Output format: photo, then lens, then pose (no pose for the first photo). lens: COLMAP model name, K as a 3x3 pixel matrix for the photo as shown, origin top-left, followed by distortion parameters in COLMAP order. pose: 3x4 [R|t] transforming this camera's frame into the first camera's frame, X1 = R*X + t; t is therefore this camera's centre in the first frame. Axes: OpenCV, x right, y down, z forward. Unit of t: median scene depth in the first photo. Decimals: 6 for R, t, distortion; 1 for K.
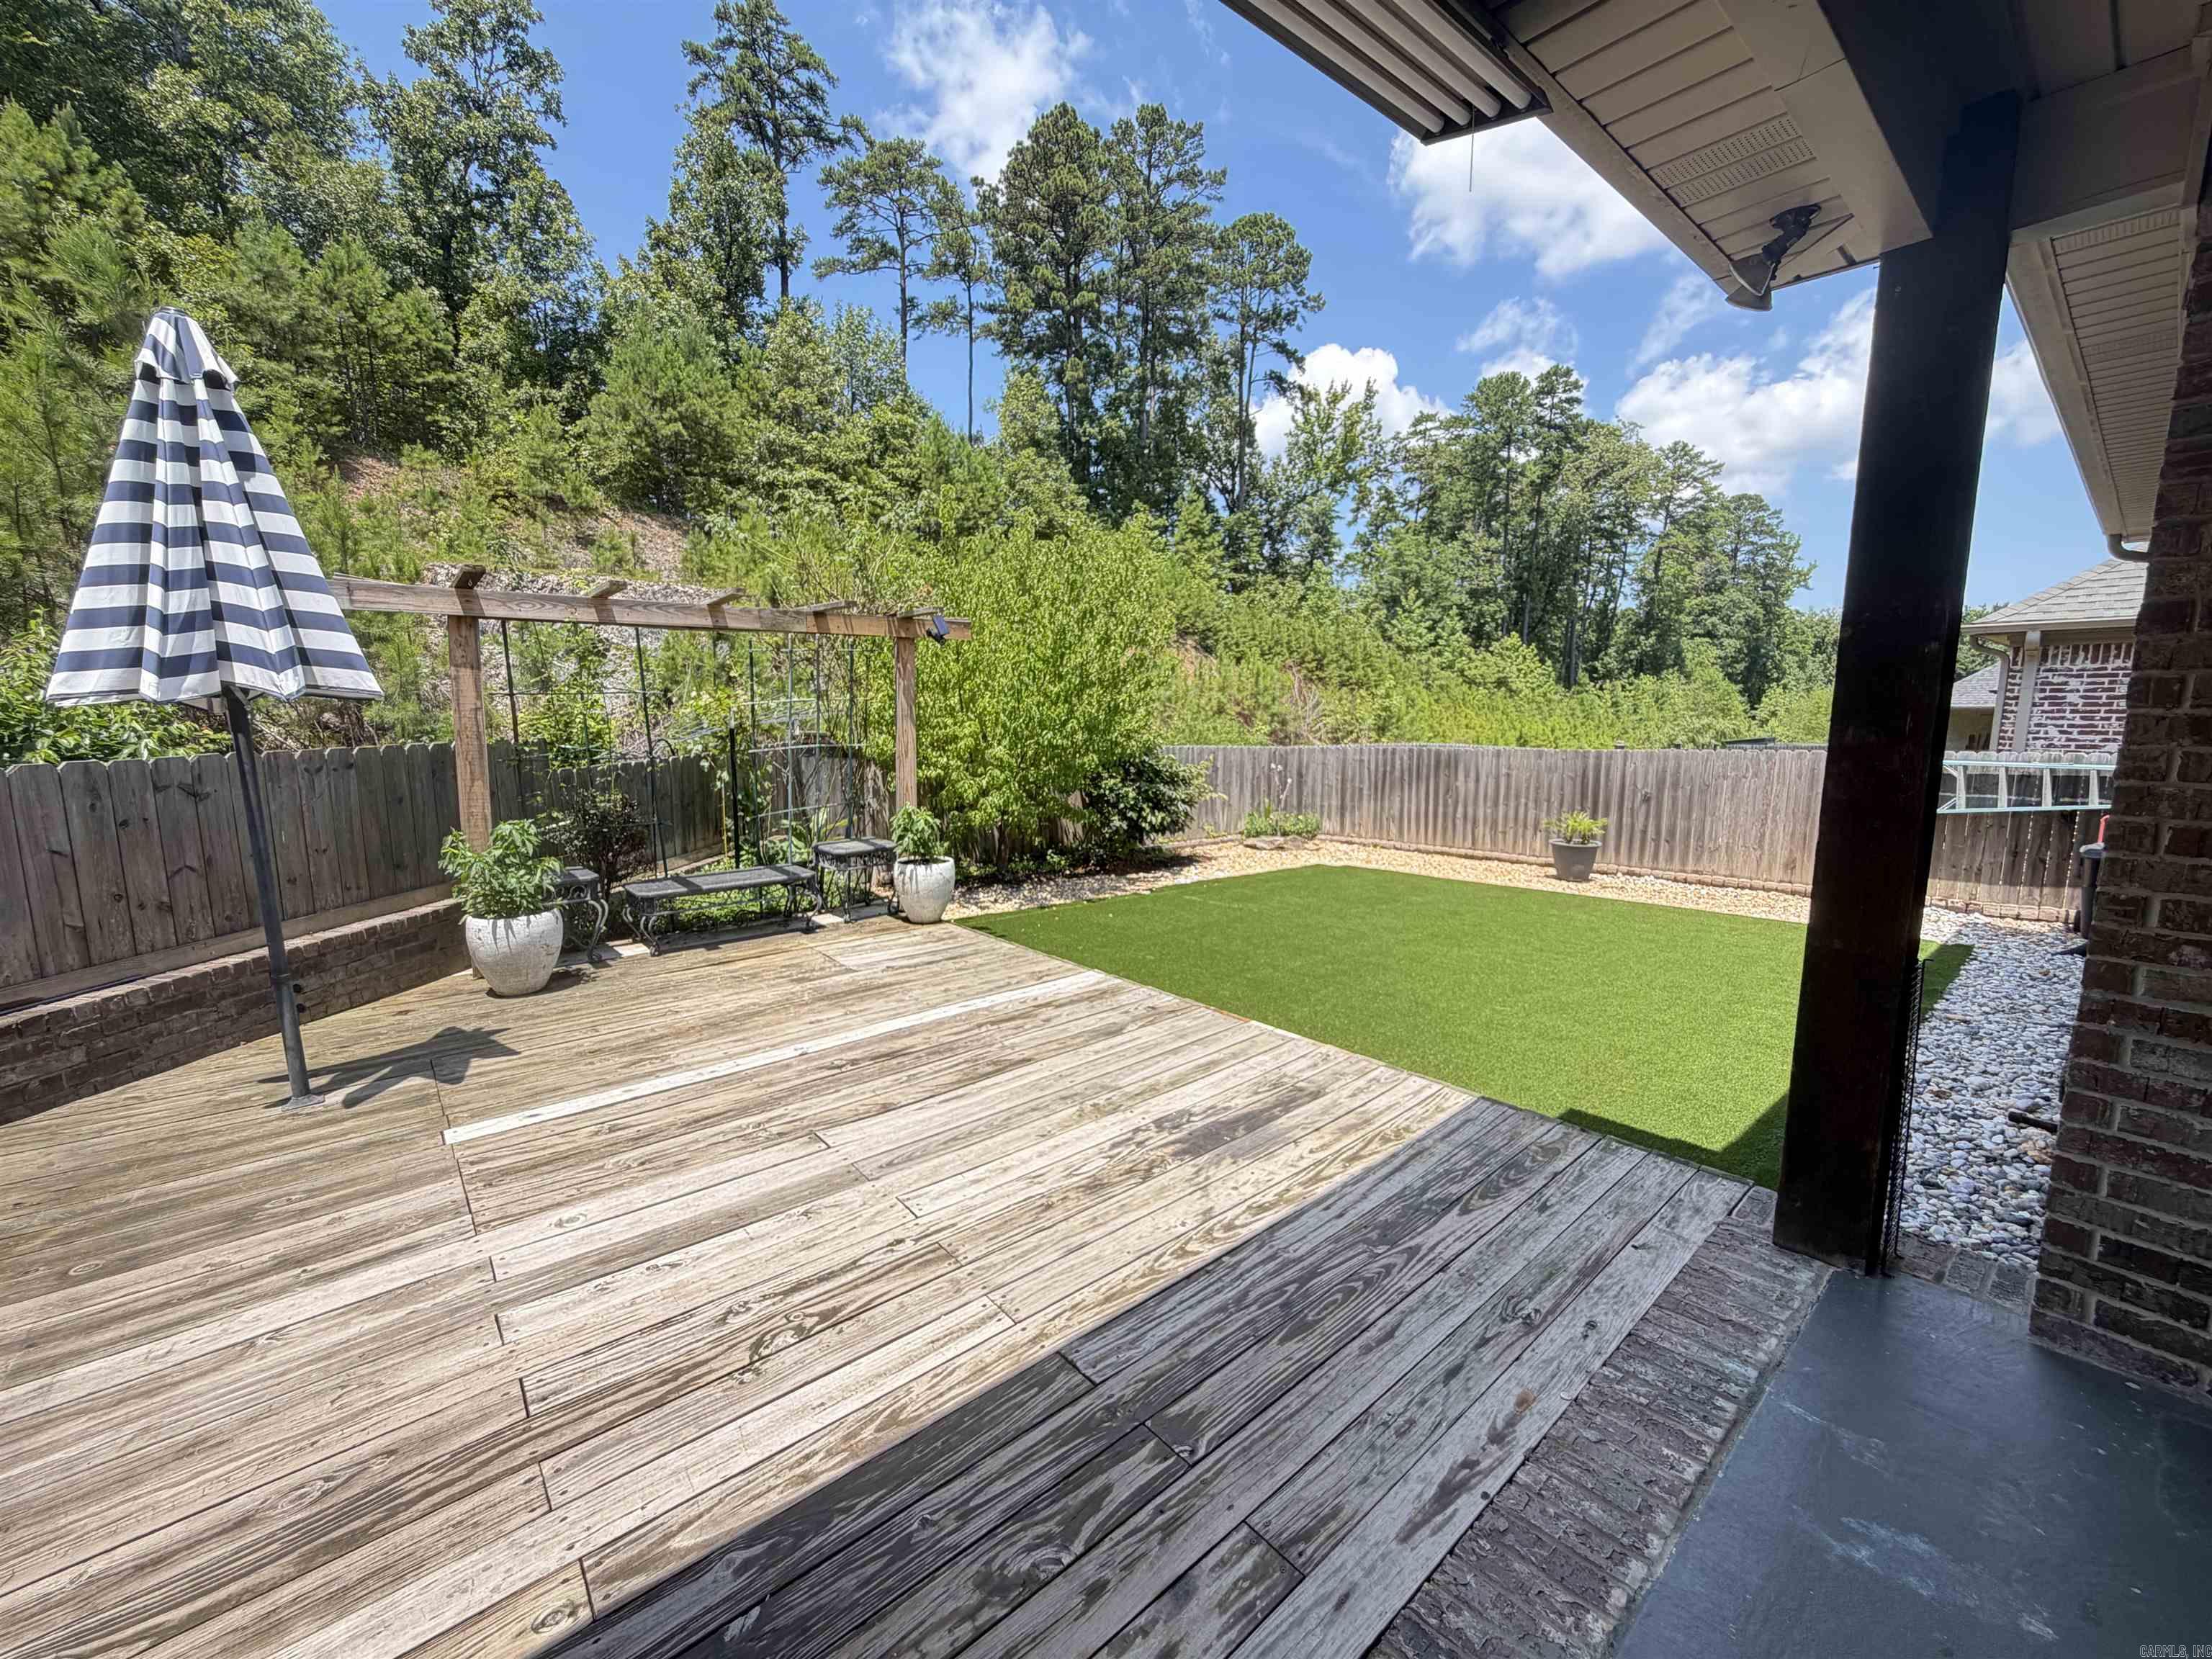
lens RADIAL K [[885.4, 0, 1106.0], [0, 885.4, 829.5], [0, 0, 1]] dist [-0.001365, 0.000118]
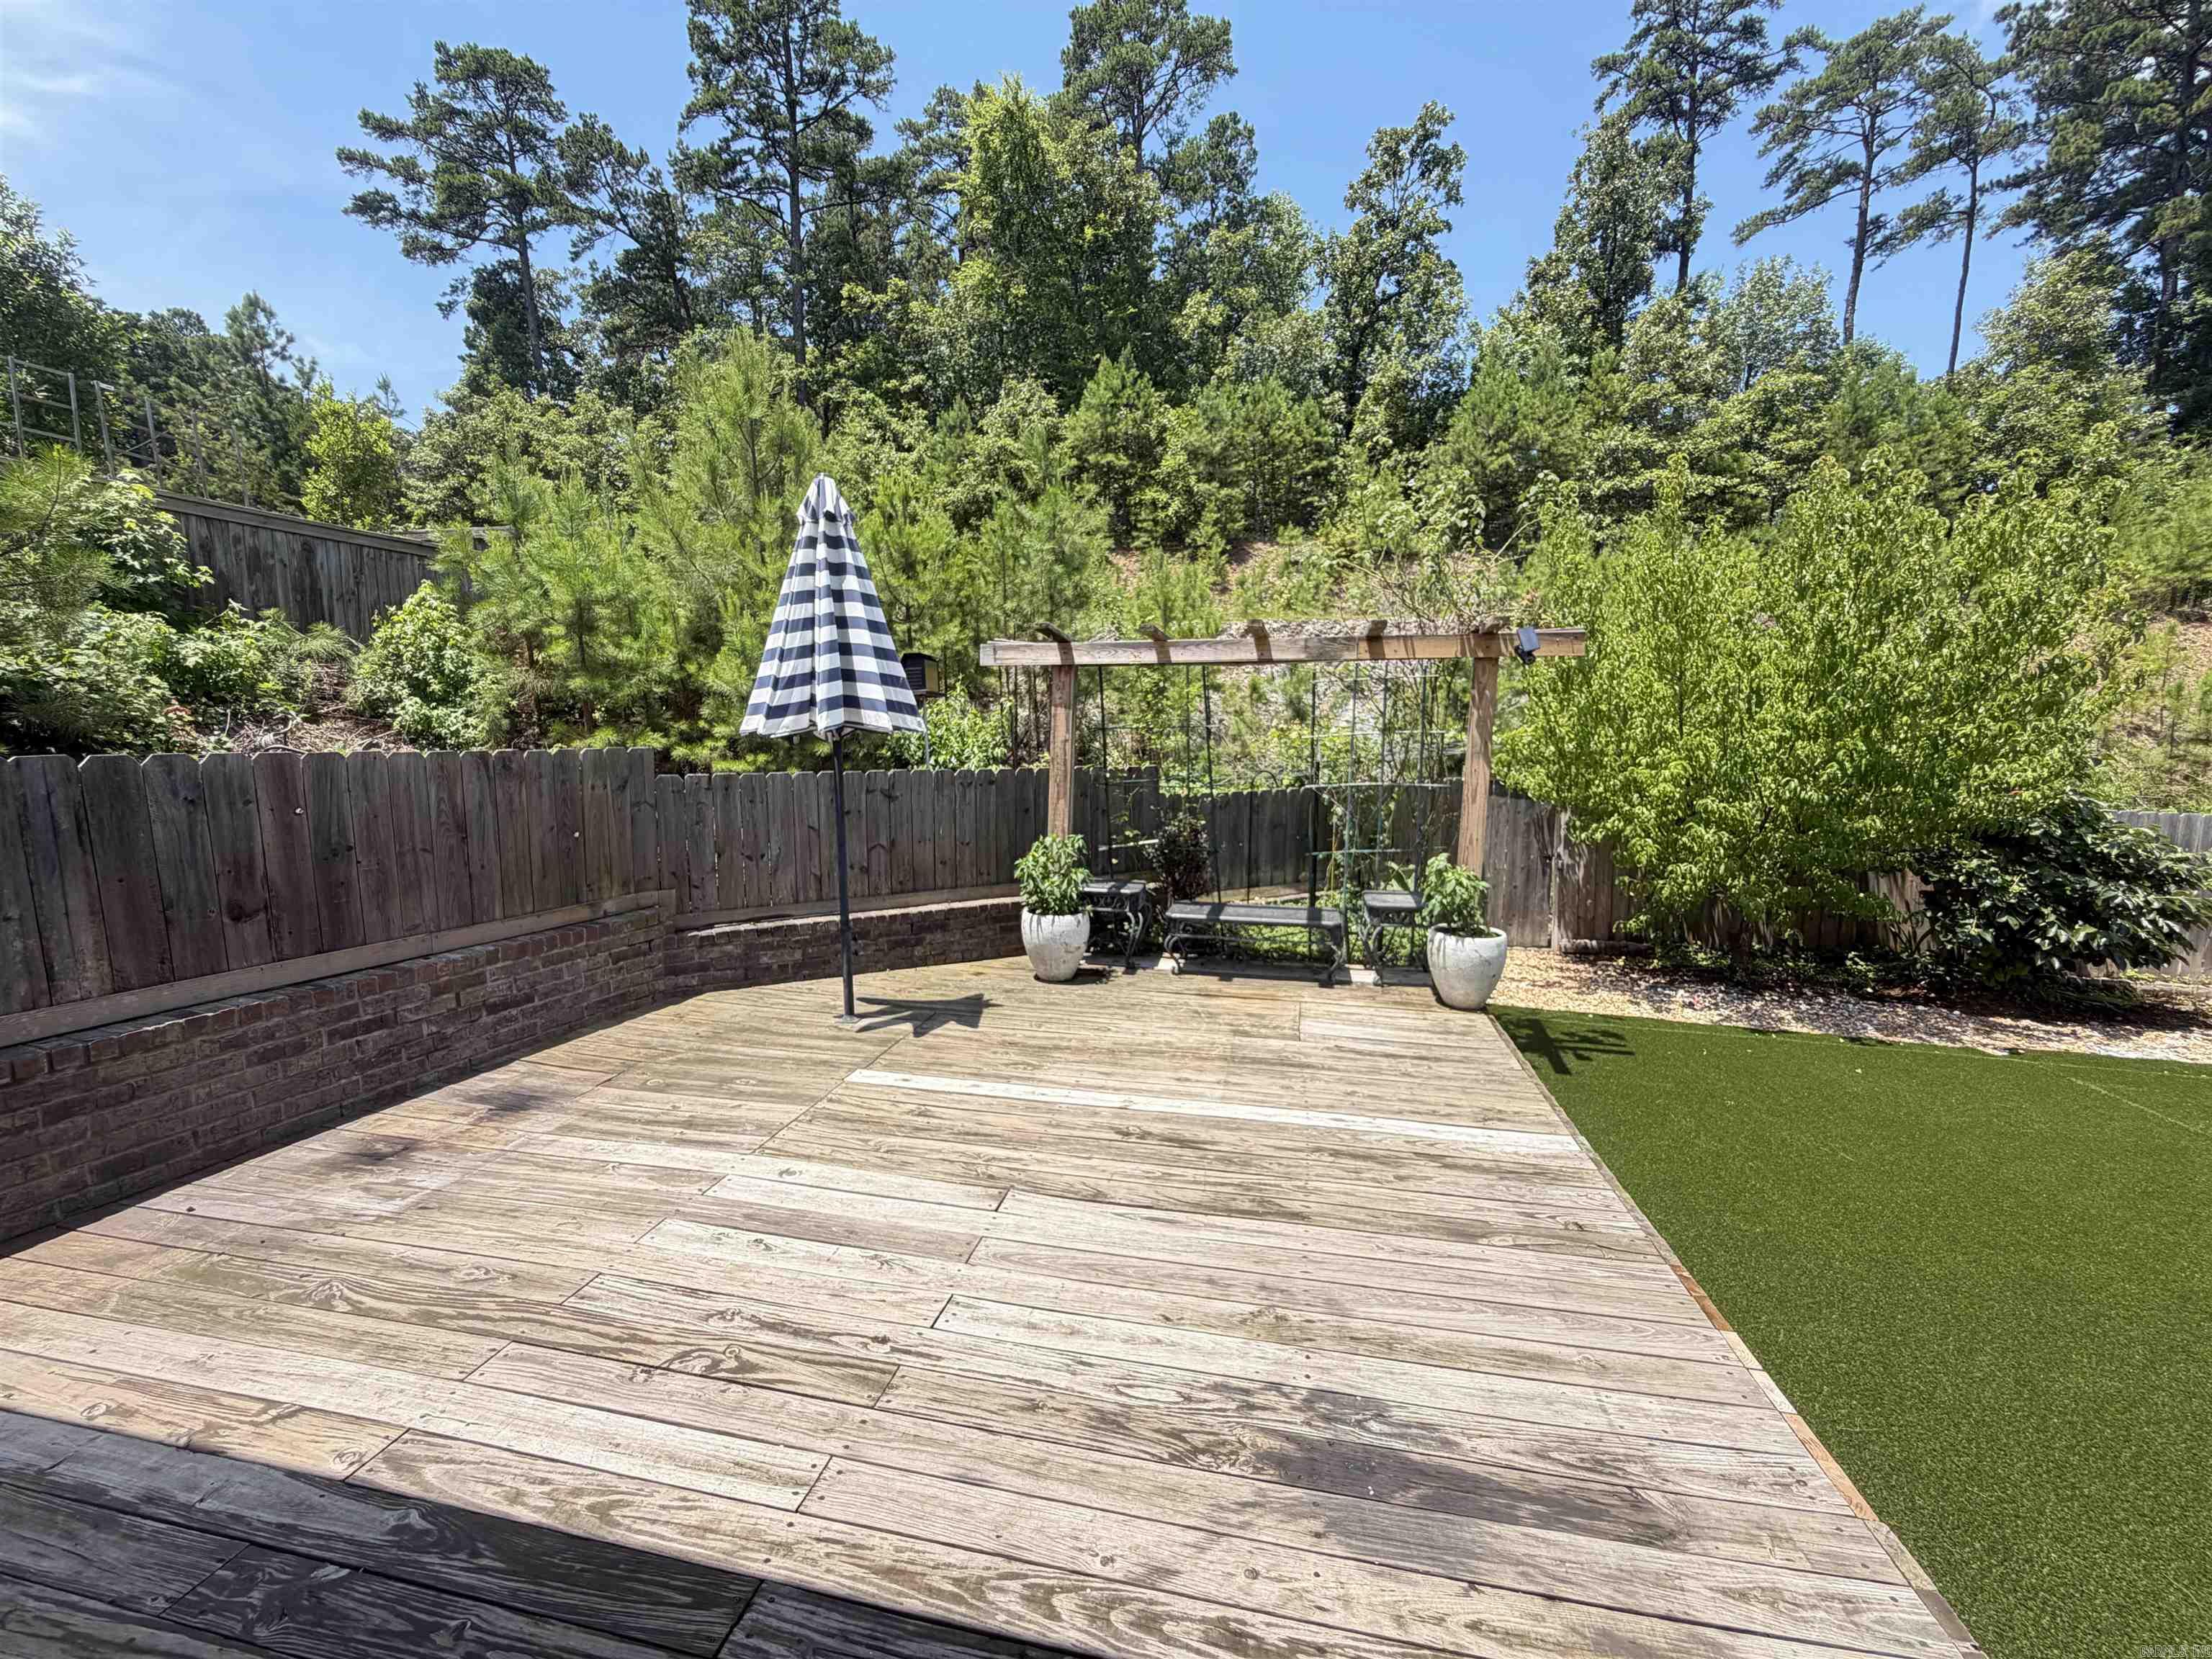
lens RADIAL K [[885.4, 0, 1106.0], [0, 885.4, 829.5], [0, 0, 1]] dist [-0.001365, 0.000118]
pose [[0.606233, 0.087716, -0.790435, 0.257226], [-0.115358, 0.993086, 0.021730, -0.041555], [0.786877, 0.078010, 0.612160, 0.270991]]
